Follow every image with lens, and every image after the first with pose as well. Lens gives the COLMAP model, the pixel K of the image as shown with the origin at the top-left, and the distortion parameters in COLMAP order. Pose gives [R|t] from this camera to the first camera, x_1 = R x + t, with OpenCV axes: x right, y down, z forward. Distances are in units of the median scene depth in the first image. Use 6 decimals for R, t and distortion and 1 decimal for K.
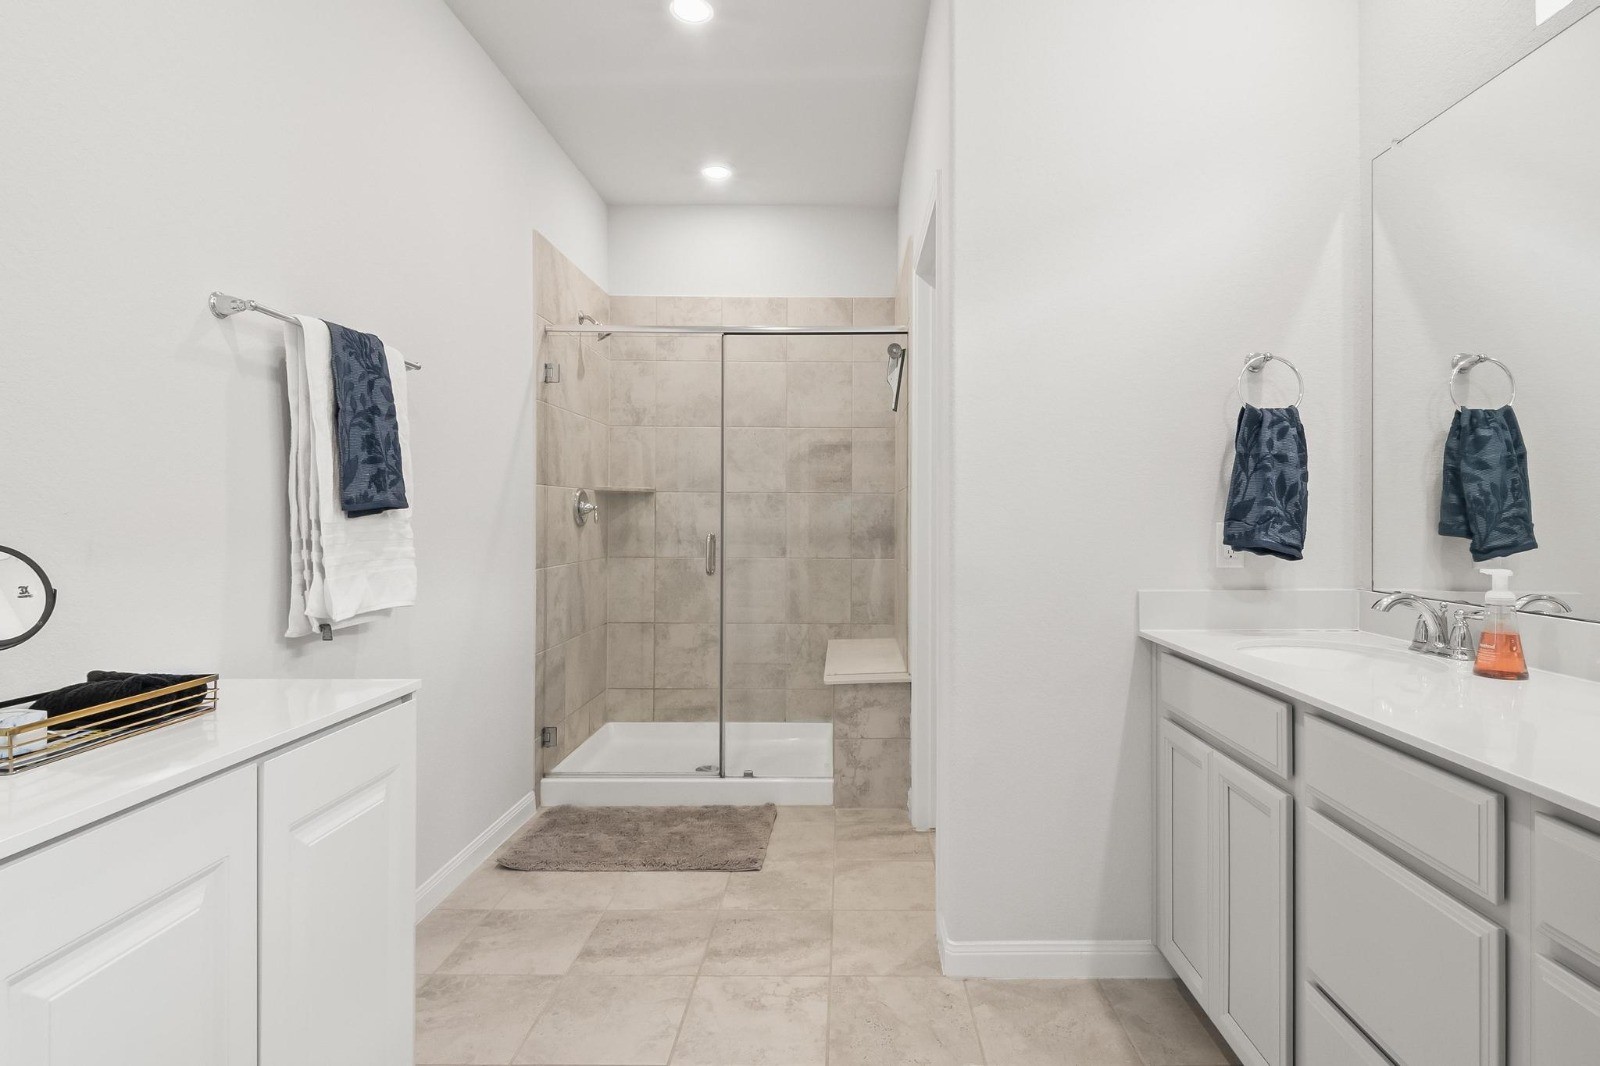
lens RADIAL K [[764.3, 0, 795.5], [0, 764.3, 514.4], [0, 0, 1]] dist [0.000142, -0.010850]
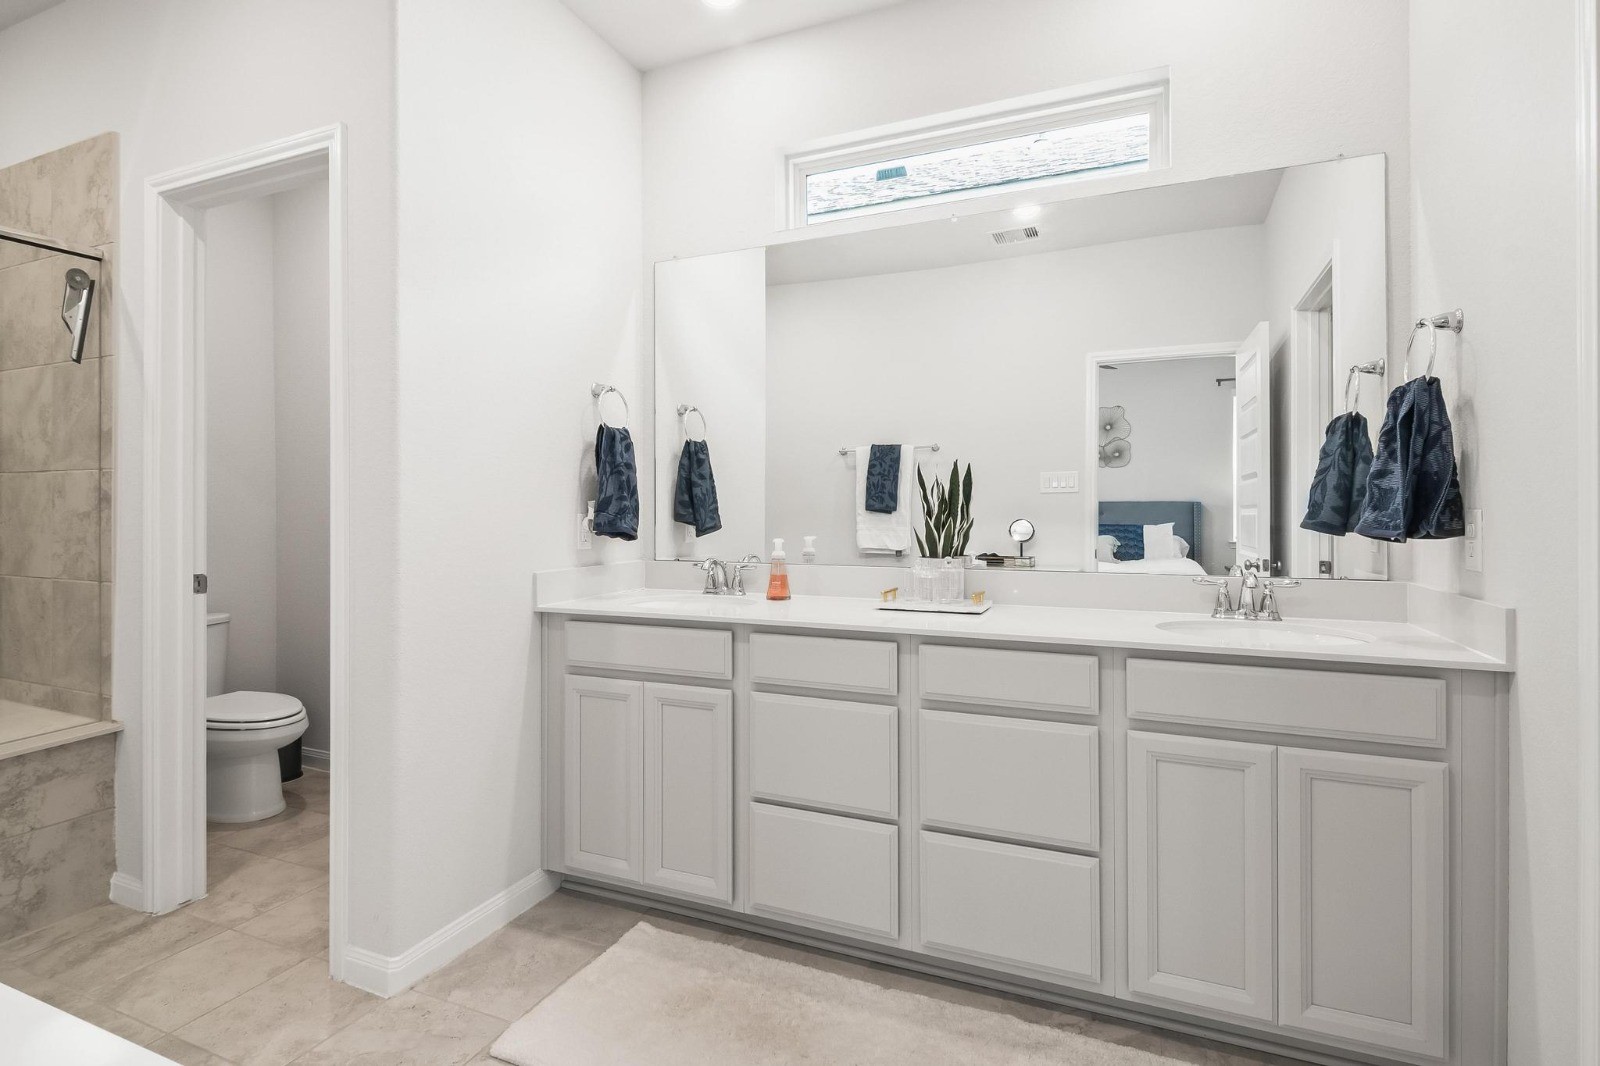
lens RADIAL K [[764.3, 0, 795.5], [0, 764.3, 514.4], [0, 0, 1]] dist [0.000142, -0.010850]
pose [[0.394801, -0.006564, 0.918743, -0.480101], [-0.001786, 0.999967, 0.007912, 0.001191], [-0.918765, -0.004764, 0.394777, 0.180109]]
